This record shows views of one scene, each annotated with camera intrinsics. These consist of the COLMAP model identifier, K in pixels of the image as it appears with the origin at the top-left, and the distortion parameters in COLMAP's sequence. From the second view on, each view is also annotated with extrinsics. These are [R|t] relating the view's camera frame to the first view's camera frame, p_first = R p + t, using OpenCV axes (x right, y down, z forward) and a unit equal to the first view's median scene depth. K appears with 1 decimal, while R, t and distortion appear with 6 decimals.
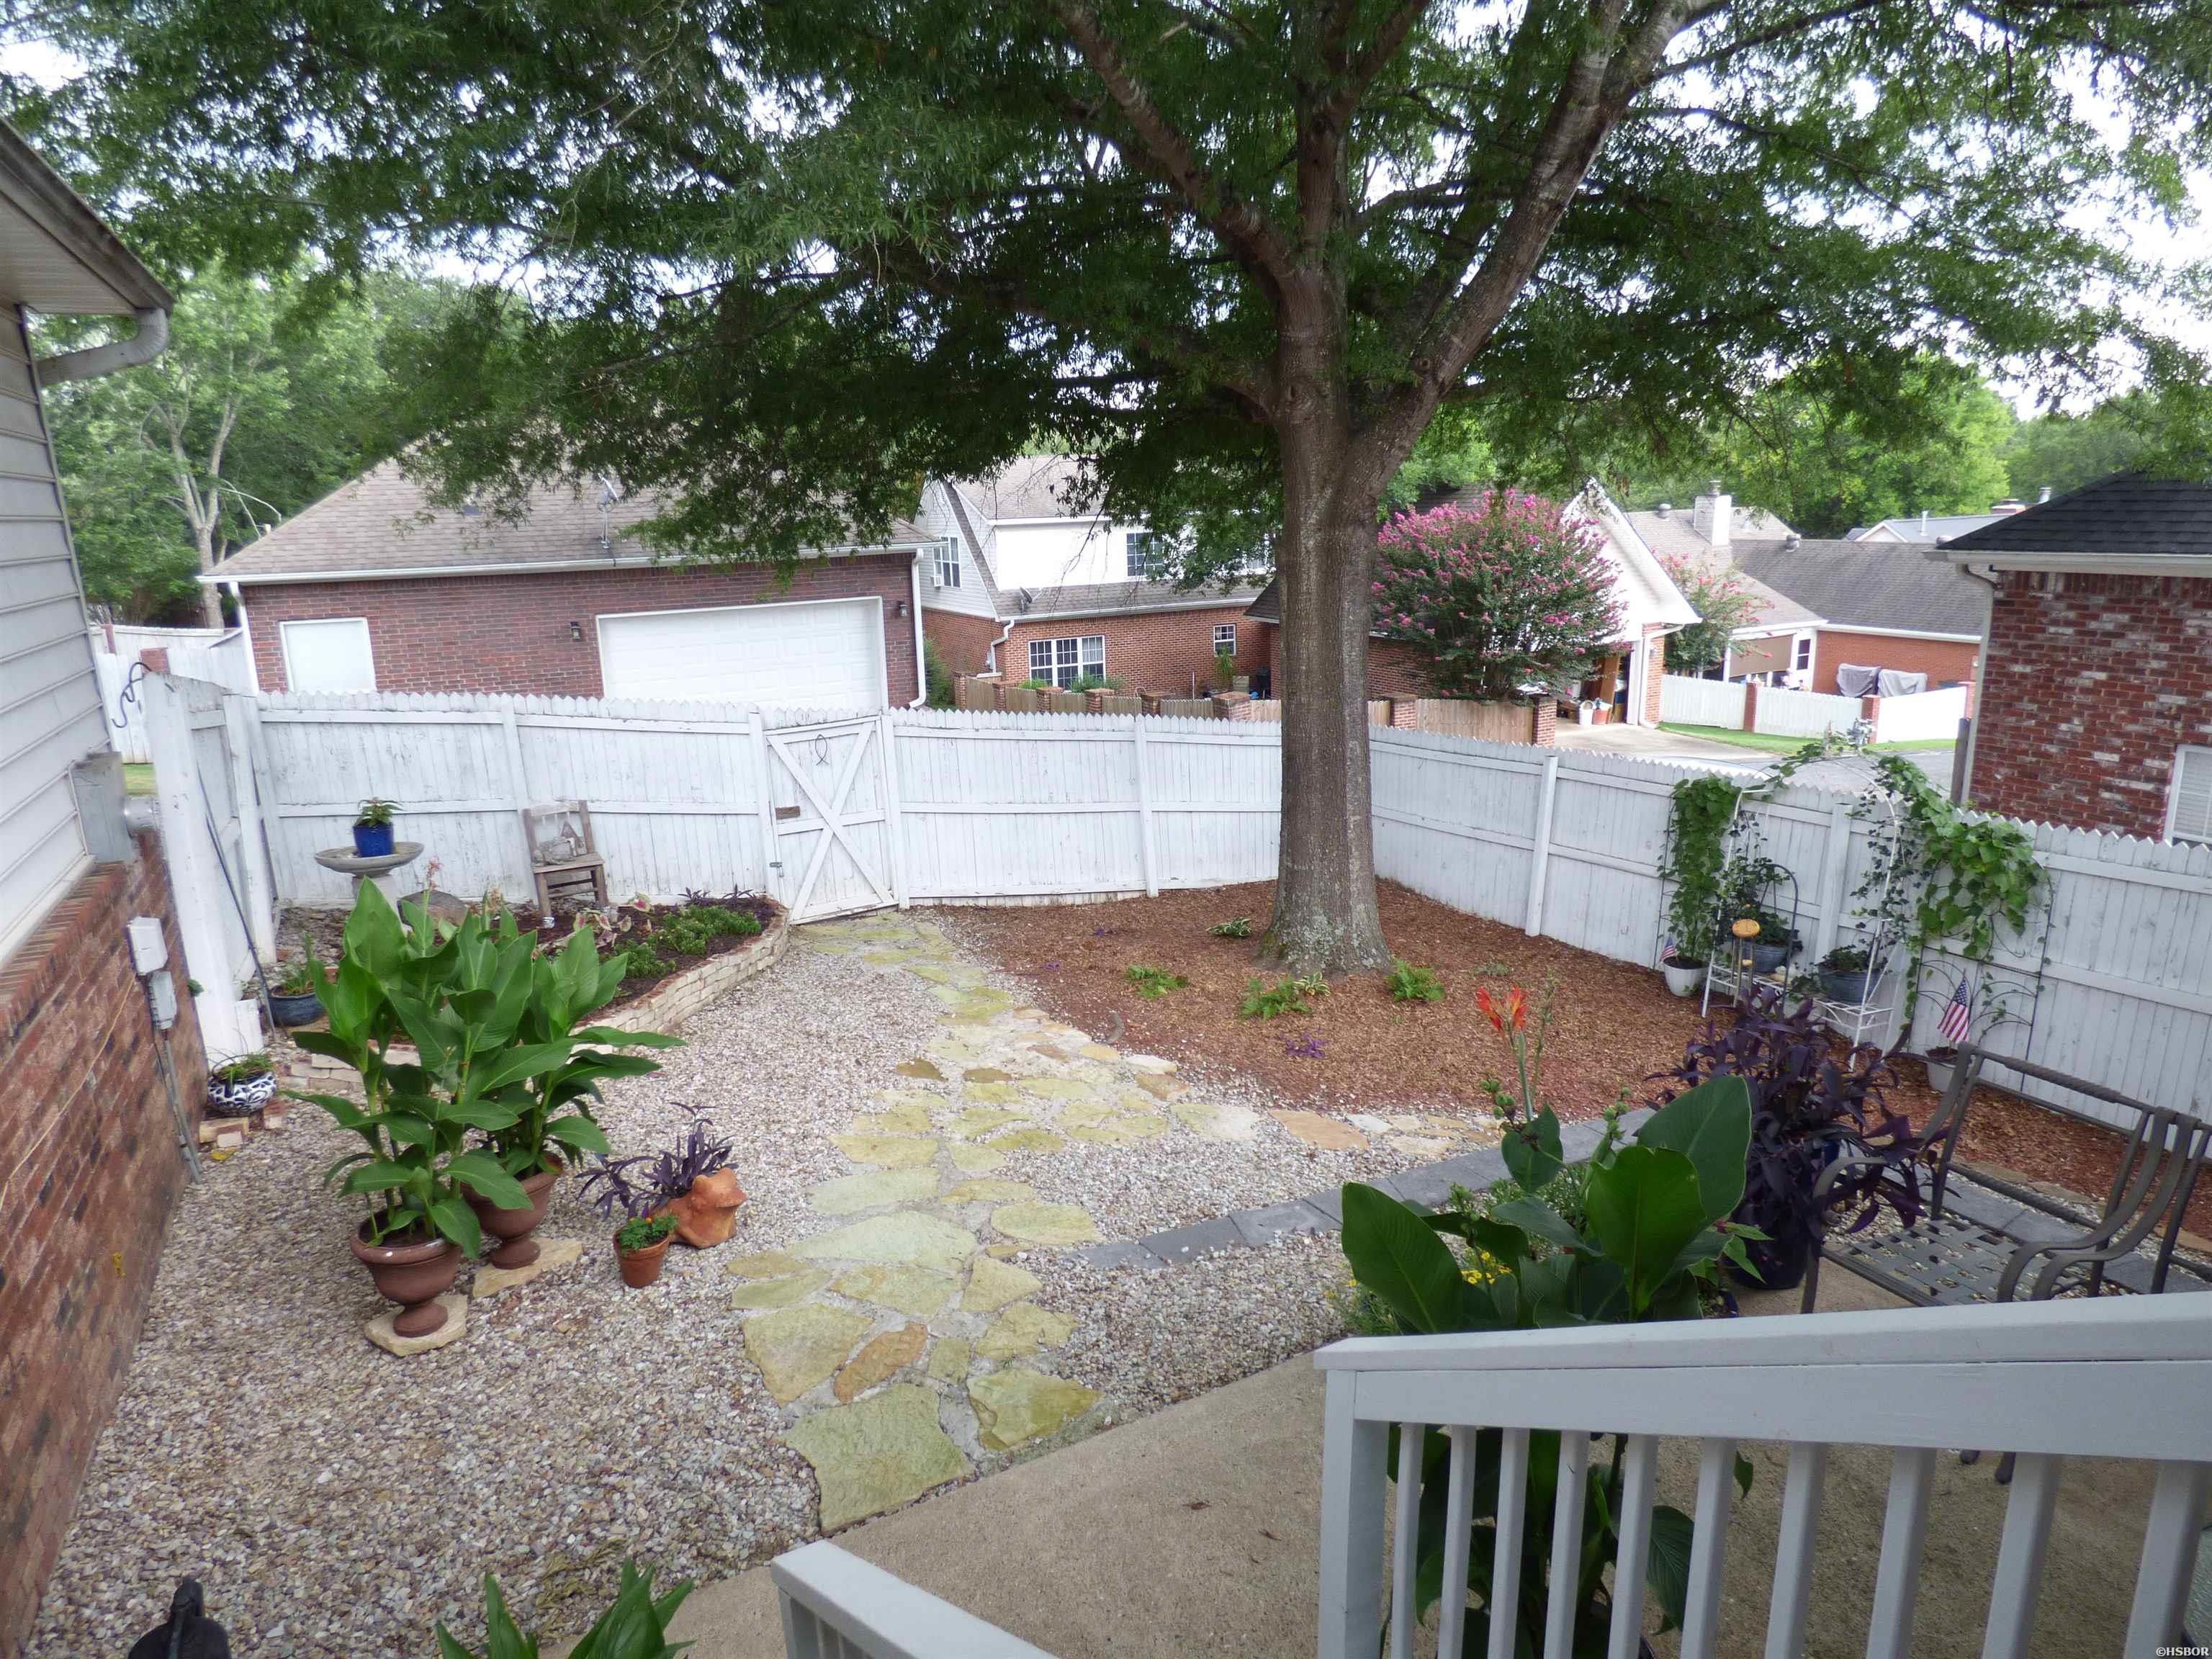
lens RADIAL K [[1328.7, 0, 1107.6], [0, 1328.7, 818.7], [0, 0, 1]] dist [-0.014715, 0.004905]
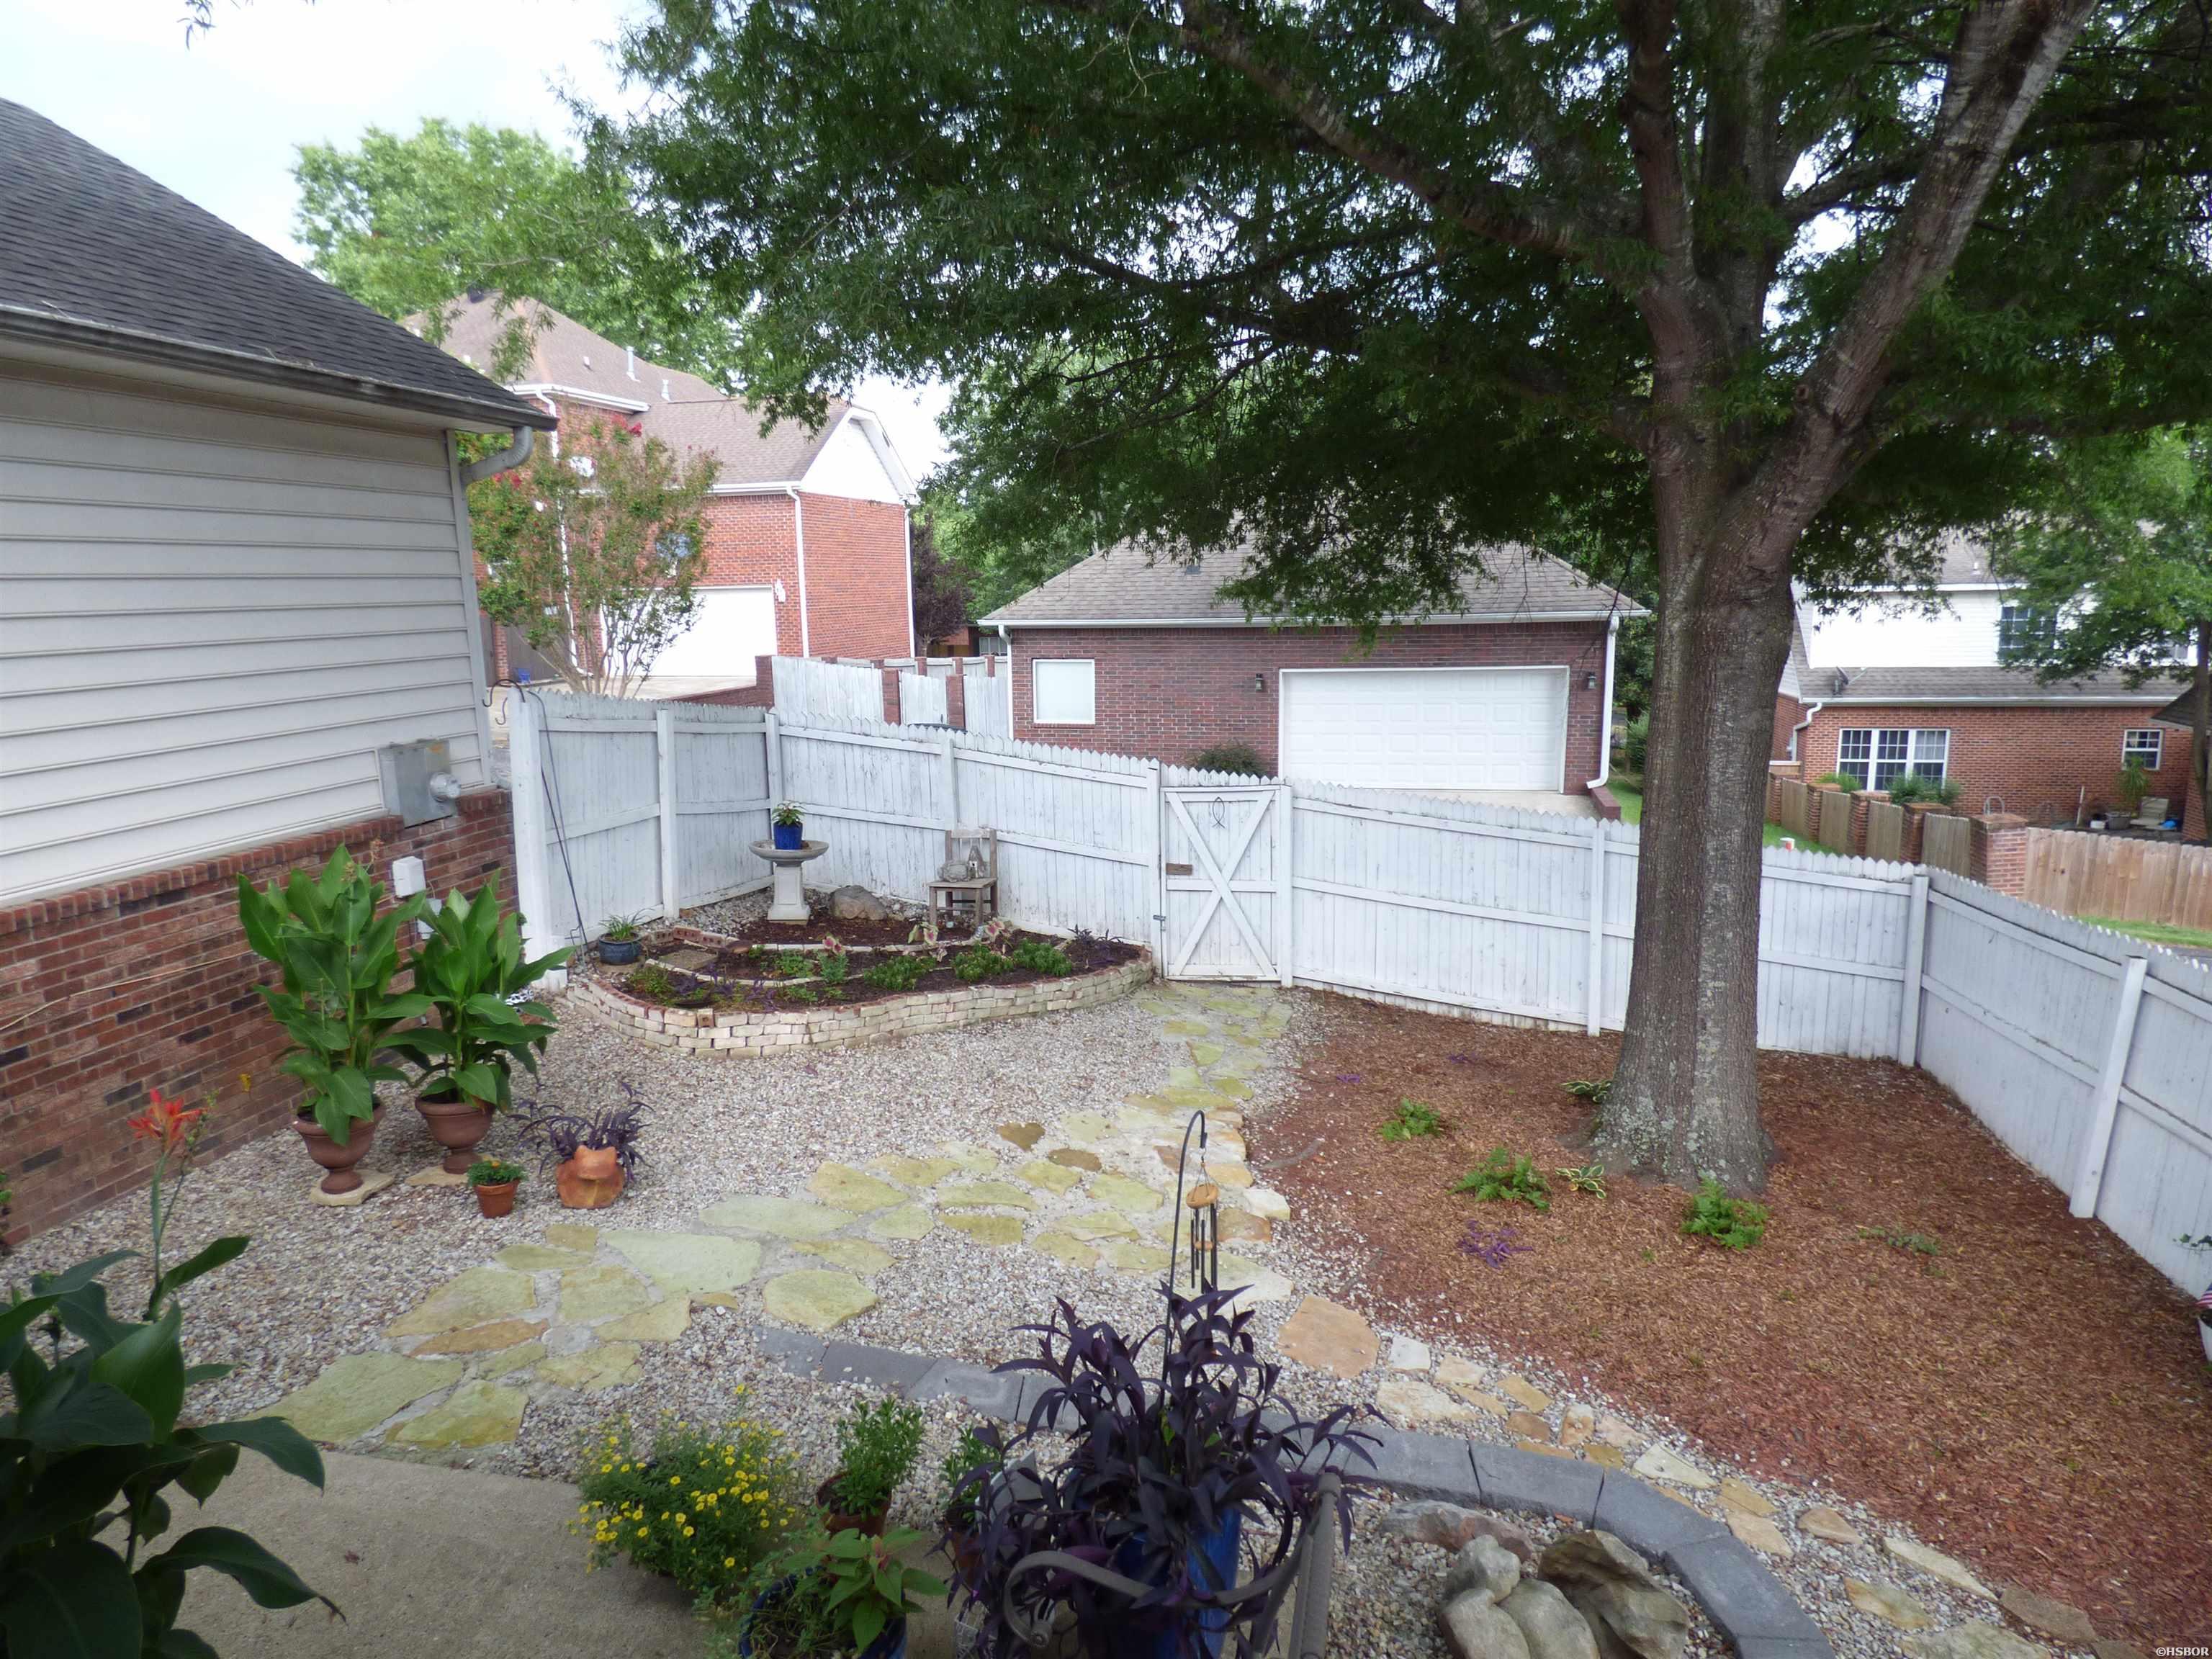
lens RADIAL K [[1328.7, 0, 1107.6], [0, 1328.7, 818.7], [0, 0, 1]] dist [-0.014715, 0.004905]
pose [[0.774409, 0.126488, -0.619912, 0.341812], [-0.152394, 0.988256, 0.011271, -0.045446], [0.614057, 0.085743, 0.784590, 0.161873]]
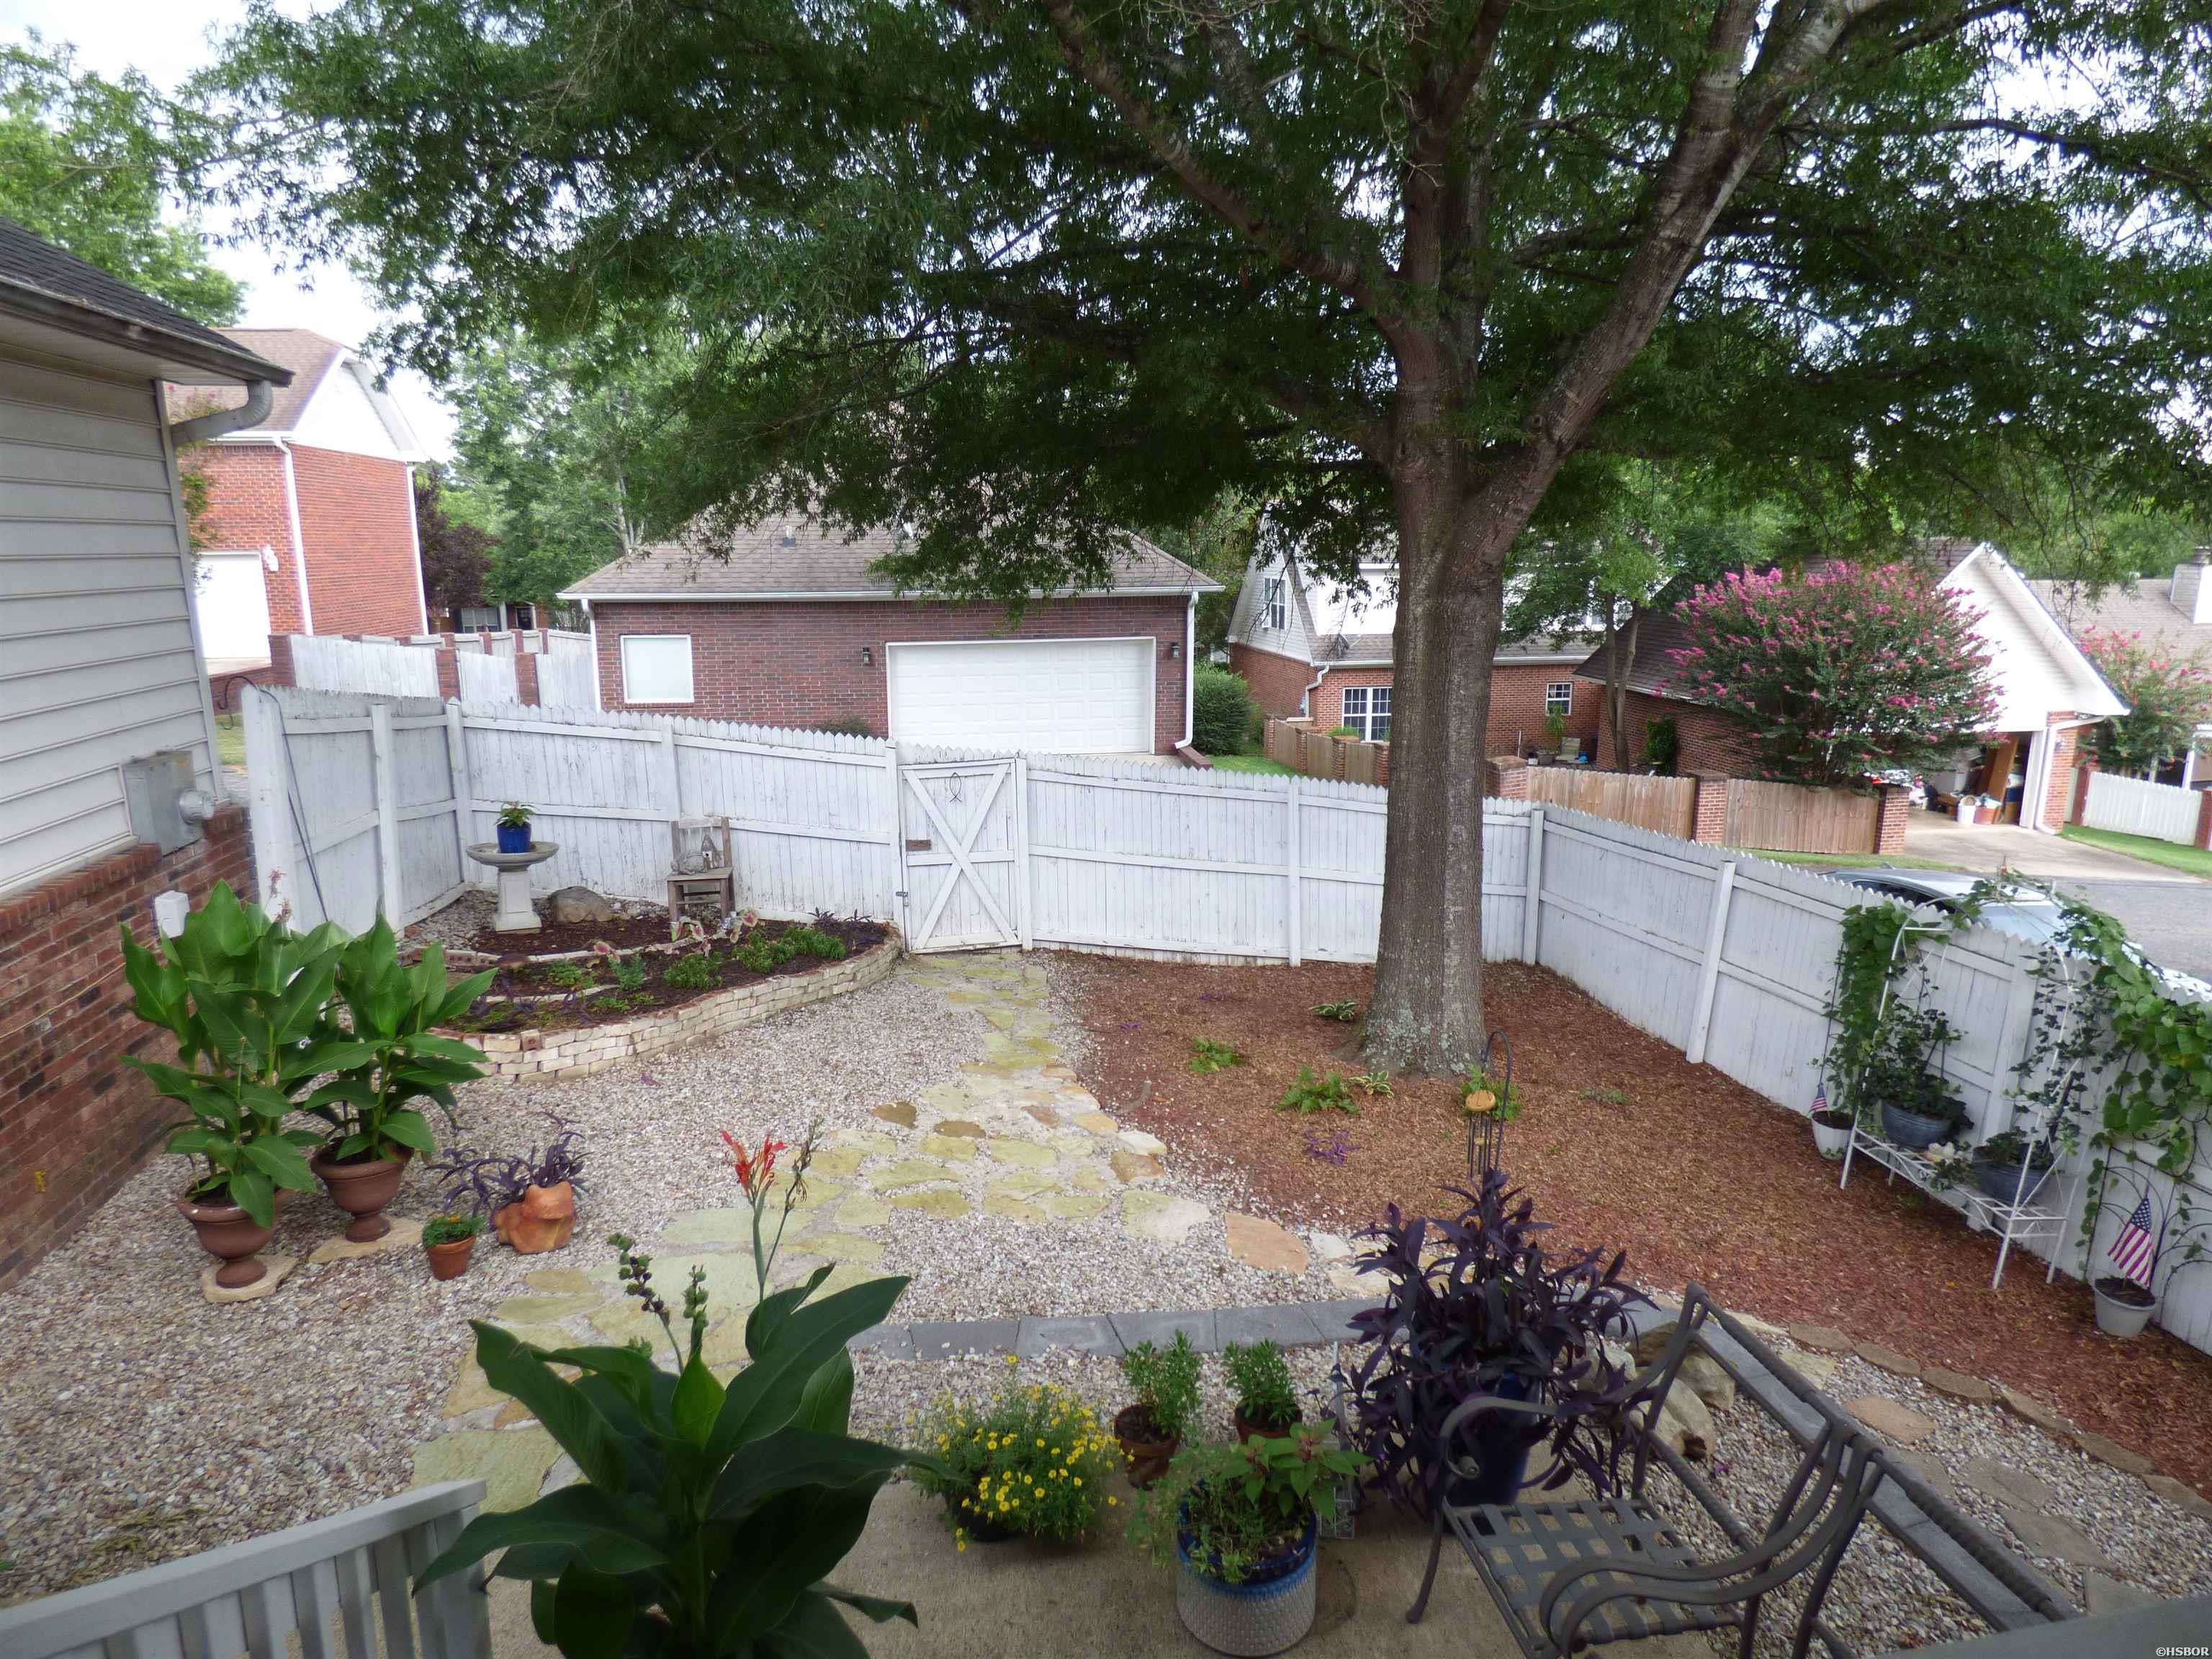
lens RADIAL K [[1327.1, 0, 1108.8], [0, 1327.1, 820.3], [0, 0, 1]] dist [-0.008616, 0.003533]
pose [[0.954898, 0.087376, -0.283786, 0.192791], [-0.094552, 0.995452, -0.011660, -0.025697], [0.281477, 0.037967, 0.958817, 0.044802]]
